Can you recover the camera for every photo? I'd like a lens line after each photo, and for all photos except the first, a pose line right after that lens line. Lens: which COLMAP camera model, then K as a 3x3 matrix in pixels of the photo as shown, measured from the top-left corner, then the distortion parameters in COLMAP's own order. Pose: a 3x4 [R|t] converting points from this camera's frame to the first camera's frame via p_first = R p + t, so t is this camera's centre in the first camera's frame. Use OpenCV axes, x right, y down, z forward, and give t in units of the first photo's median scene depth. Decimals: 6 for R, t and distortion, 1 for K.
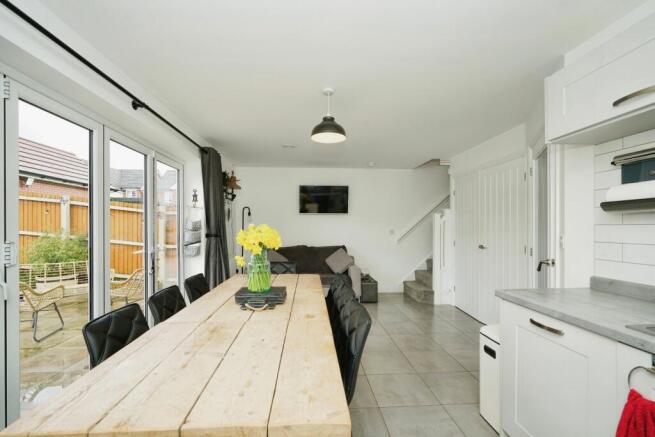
lens RADIAL K [[300.3, 0, 327.9], [0, 300.3, 223.1], [0, 0, 1]] dist [0.016107, 0.000127]
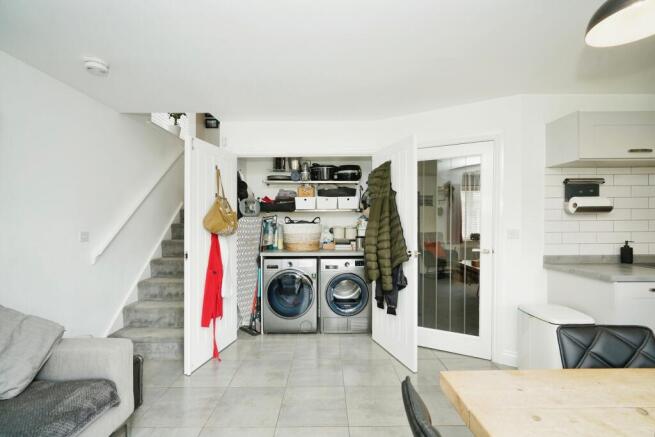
lens RADIAL K [[300.3, 0, 327.1], [0, 300.3, 220.0], [0, 0, 1]] dist [0.016107, 0.000127]
pose [[0.063666, -0.000326, 0.997971, -0.716462], [-0.006106, 0.999981, 0.000716, 0.006386], [-0.997953, -0.006139, 0.063663, 2.101888]]
